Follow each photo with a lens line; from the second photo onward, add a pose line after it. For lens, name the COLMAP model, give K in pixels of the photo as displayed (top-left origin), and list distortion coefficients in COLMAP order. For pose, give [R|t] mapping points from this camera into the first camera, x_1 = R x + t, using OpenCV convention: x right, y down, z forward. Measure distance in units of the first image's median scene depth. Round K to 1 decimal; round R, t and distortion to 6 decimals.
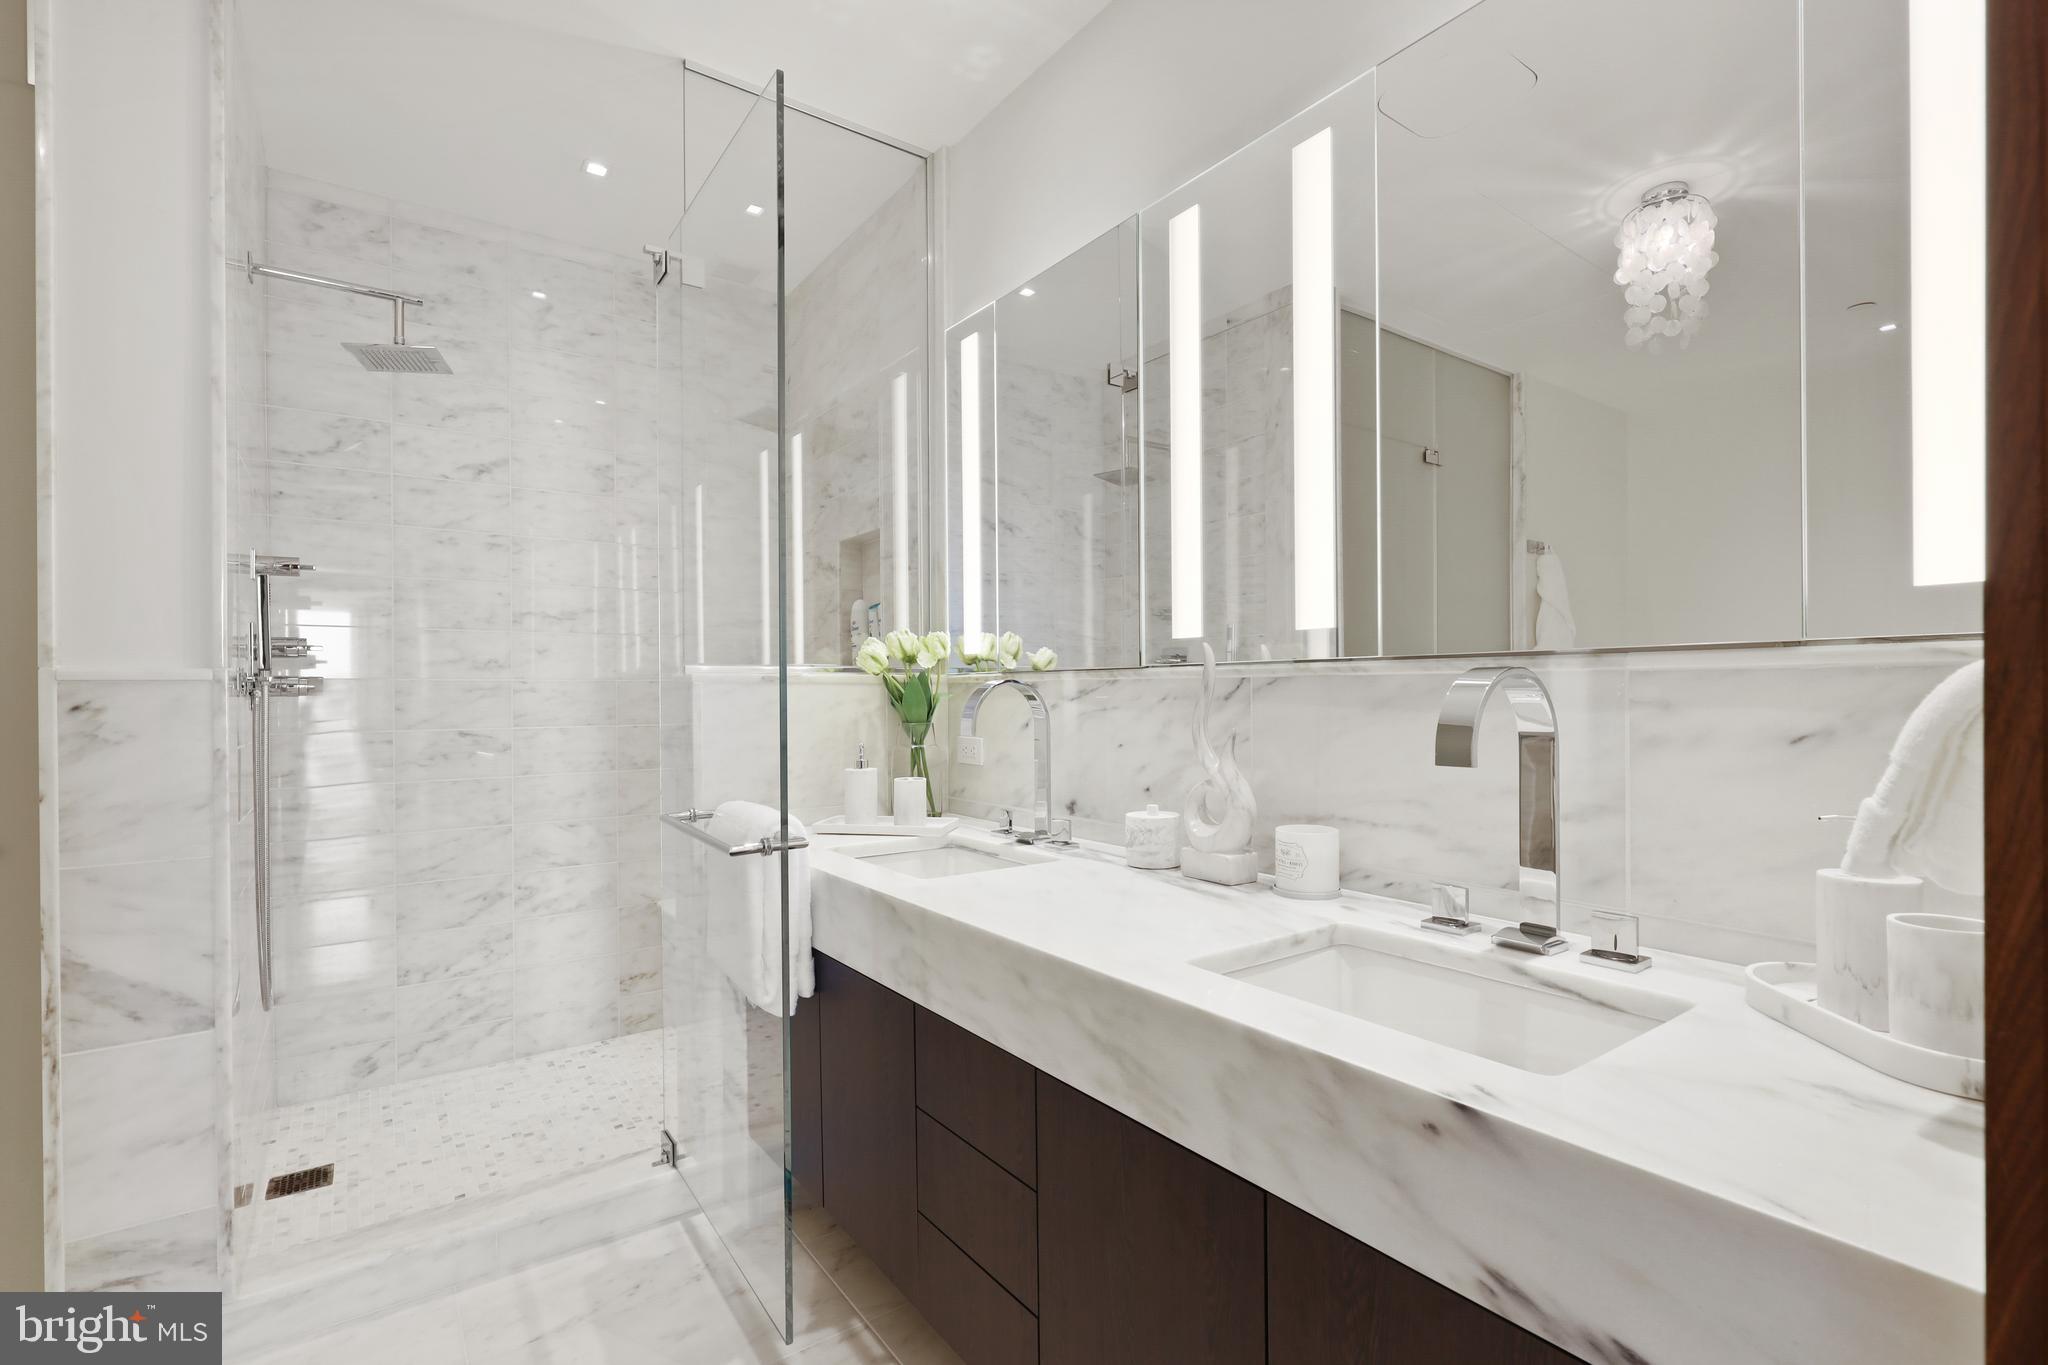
lens RADIAL K [[923.0, 0, 1032.4], [0, 923.0, 693.6], [0, 0, 1]] dist [0.001927, 0.000015]
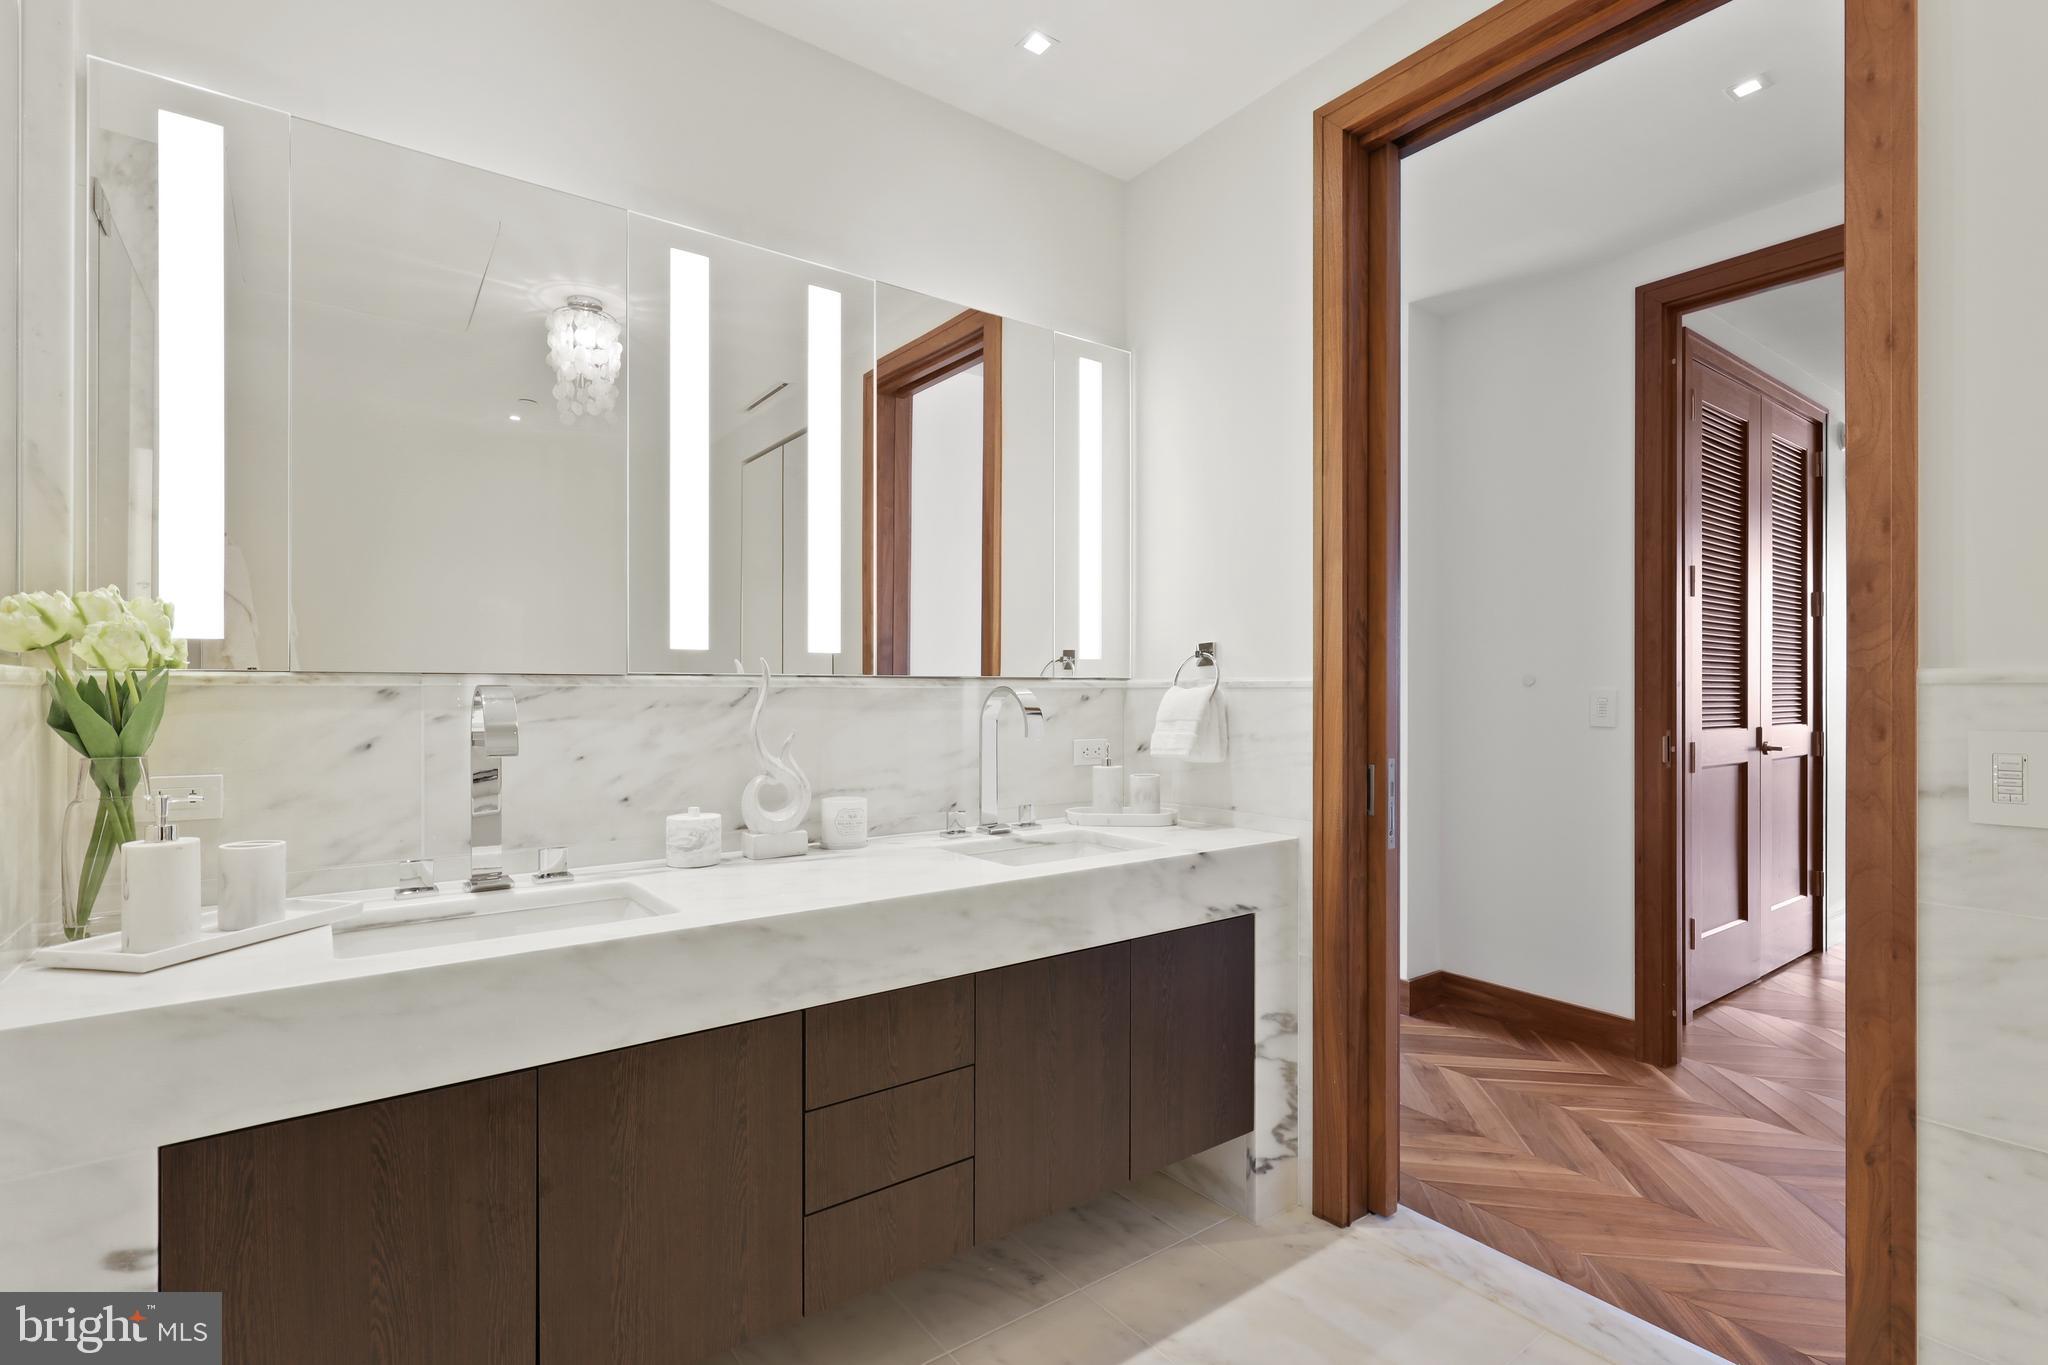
lens RADIAL K [[973.4, 0, 1024.0], [0, 973.4, 682.5], [0, 0, 1]] dist [0.000889, -0.000166]
pose [[0.001179, 0.013759, 0.999905, -0.765278], [0.002658, 0.999902, -0.013762, -0.003988], [-0.999996, 0.002674, 0.001143, 0.486607]]
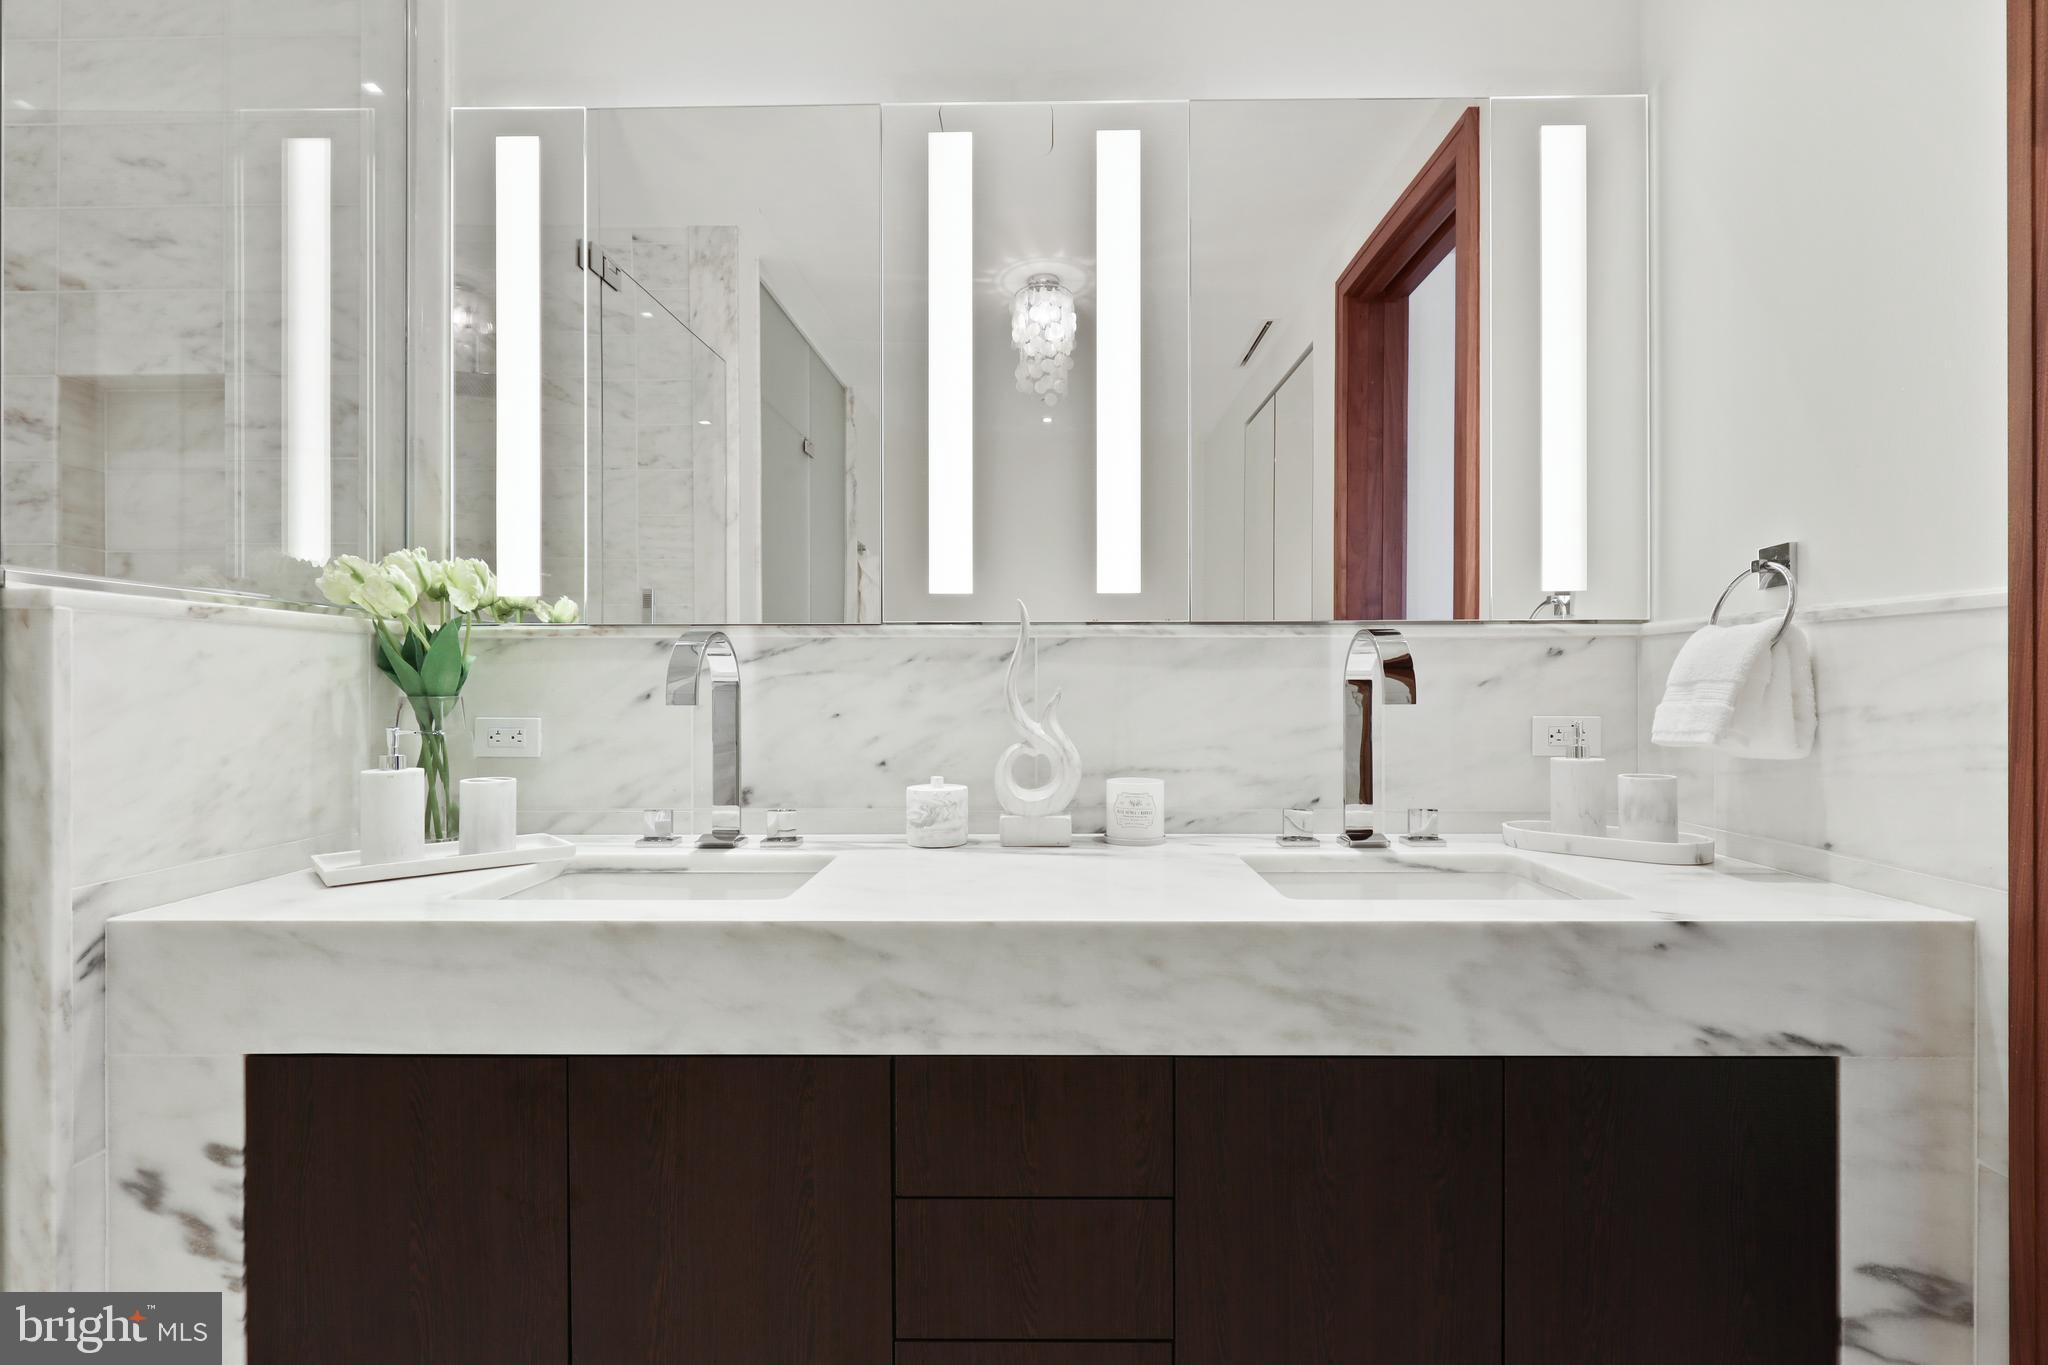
lens RADIAL K [[928.6, 0, 1024.0], [0, 928.6, 682.5], [0, 0, 1]] dist [-0.001845, -0.000359]
pose [[0.609118, 0.009052, 0.793028, -0.415739], [-0.001541, 0.999946, -0.010231, 0.030055], [-0.793078, 0.005010, 0.609100, 0.301087]]
